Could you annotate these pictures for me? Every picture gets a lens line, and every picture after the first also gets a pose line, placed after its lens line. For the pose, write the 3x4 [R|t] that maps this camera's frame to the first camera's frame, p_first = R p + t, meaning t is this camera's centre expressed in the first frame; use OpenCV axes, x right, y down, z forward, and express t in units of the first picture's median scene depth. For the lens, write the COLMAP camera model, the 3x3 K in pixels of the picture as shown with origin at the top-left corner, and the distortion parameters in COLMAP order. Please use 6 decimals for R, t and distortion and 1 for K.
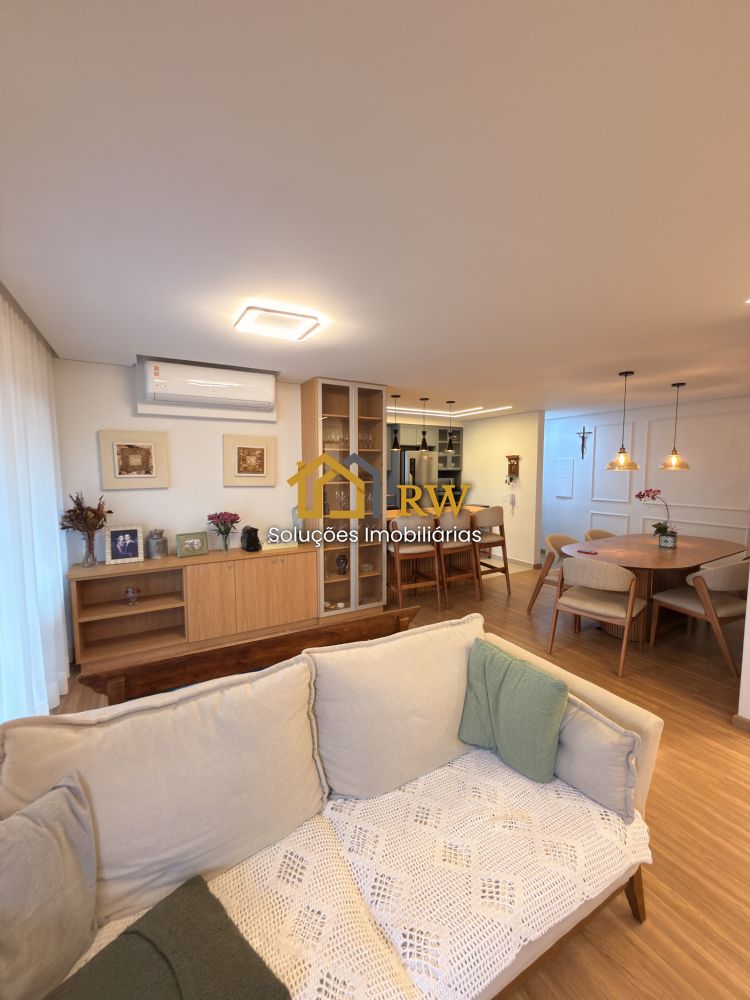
lens RADIAL K [[401.4, 0, 372.7], [0, 401.4, 504.4], [0, 0, 1]] dist [0.000857, 0.000188]
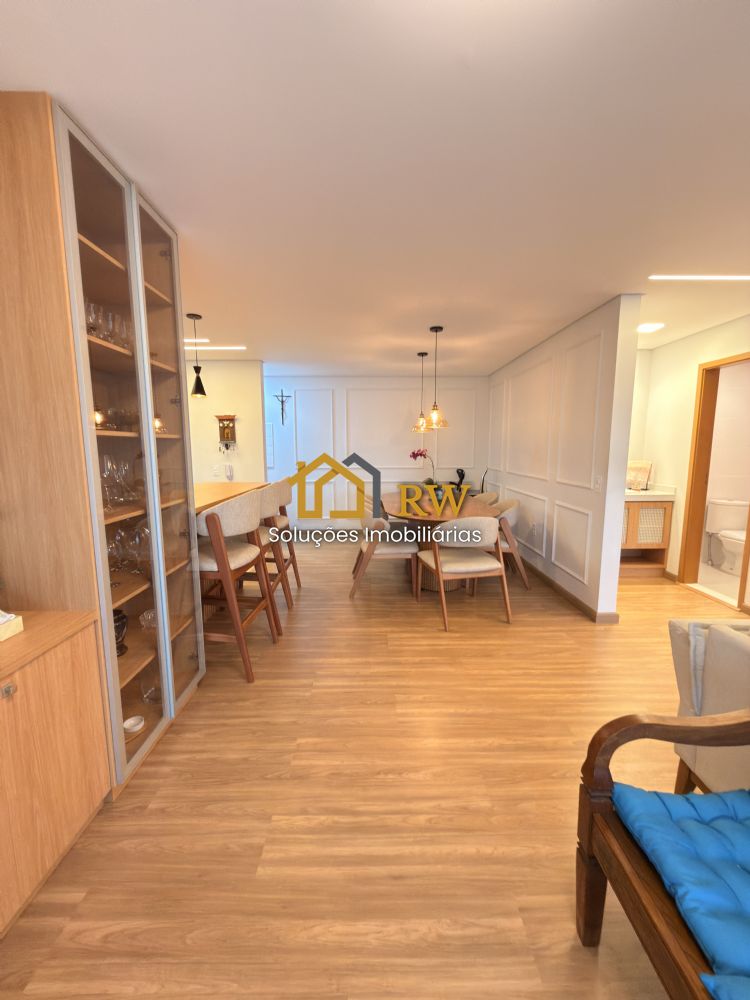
lens RADIAL K [[401.4, 0, 374.8], [0, 401.4, 498.9], [0, 0, 1]] dist [0.000857, 0.000188]
pose [[0.483582, -0.110484, 0.868298, -0.203503], [0.081539, 0.993374, 0.080987, -0.001021], [-0.871493, 0.031636, 0.489387, 0.383254]]
